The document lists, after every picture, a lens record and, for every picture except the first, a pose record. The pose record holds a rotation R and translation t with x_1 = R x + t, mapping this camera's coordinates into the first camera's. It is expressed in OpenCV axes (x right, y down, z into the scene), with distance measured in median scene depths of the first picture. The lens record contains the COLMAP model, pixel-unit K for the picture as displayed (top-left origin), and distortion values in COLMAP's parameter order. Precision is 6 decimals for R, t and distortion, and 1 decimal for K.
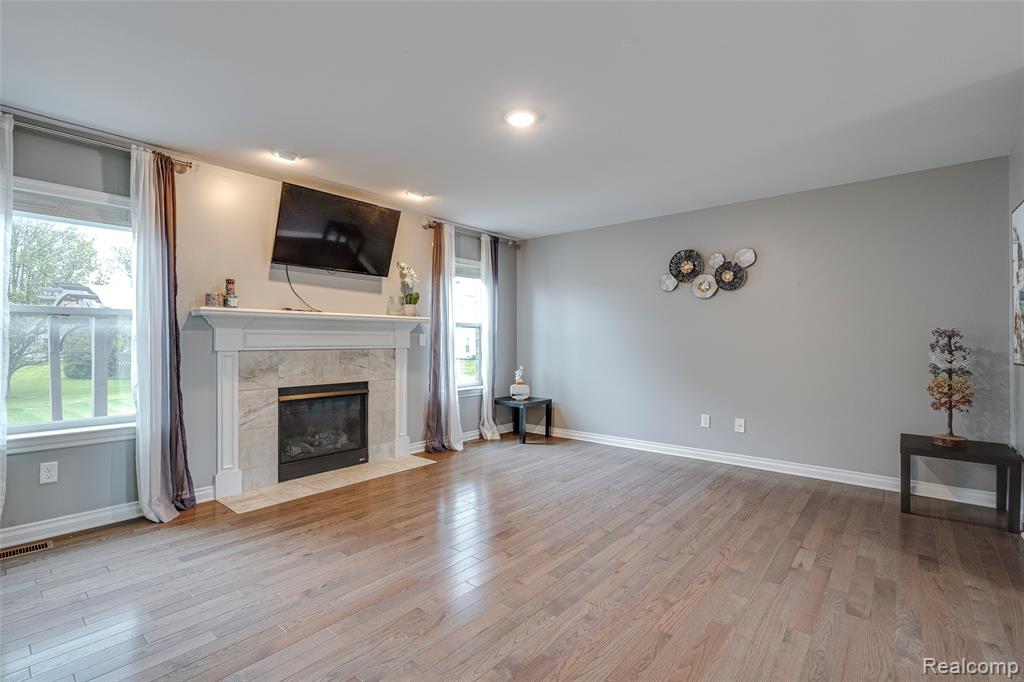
lens RADIAL K [[478.7, 0, 512.0], [0, 478.7, 341.0], [0, 0, 1]] dist [-0.002996, 0.000060]
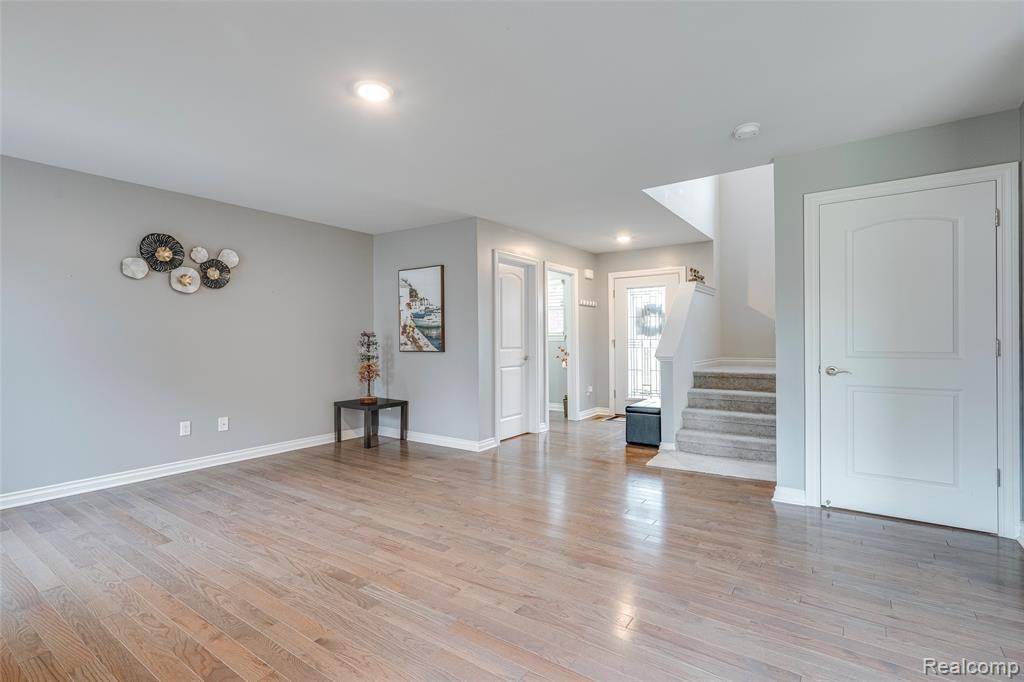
lens RADIAL K [[480.1, 0, 459.7], [0, 480.1, 341.4], [0, 0, 1]] dist [0.000975, 0.000097]
pose [[-0.033060, -0.004216, 0.999444, -0.533912], [0.006000, 0.999972, 0.004417, 0.001176], [-0.999435, 0.006143, -0.033034, 0.521717]]
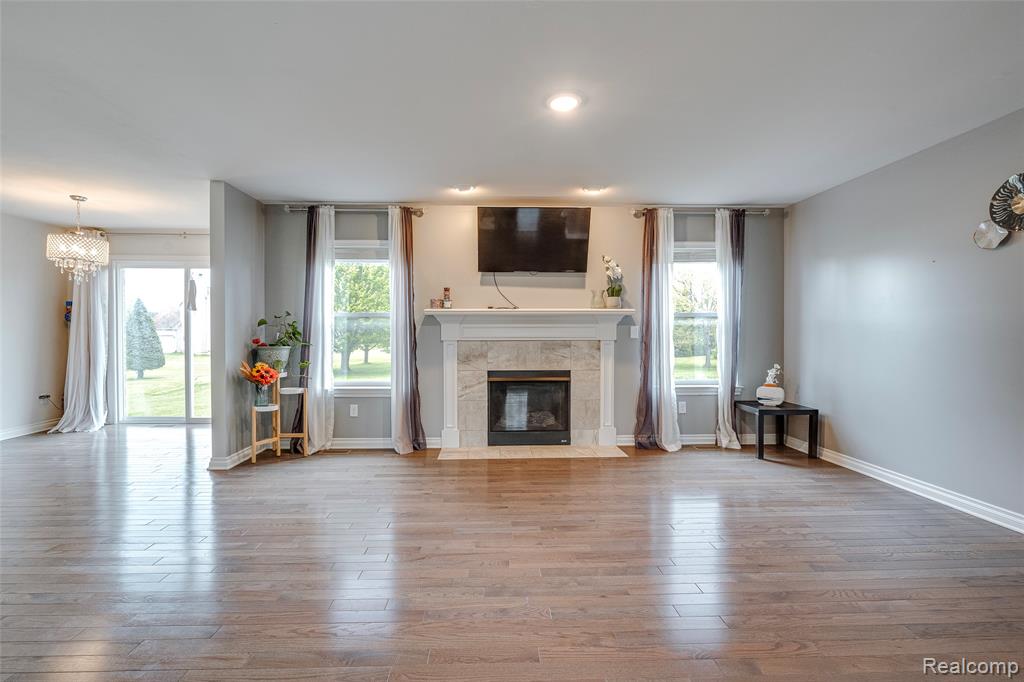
lens RADIAL K [[474.7, 0, 484.0], [0, 474.7, 340.6], [0, 0, 1]] dist [0.001269, 0.000648]
pose [[0.667620, 0.009385, -0.744443, 0.376558], [0.000824, 0.999911, 0.013344, 0.002195], [0.744502, -0.009522, 0.667553, 0.138841]]
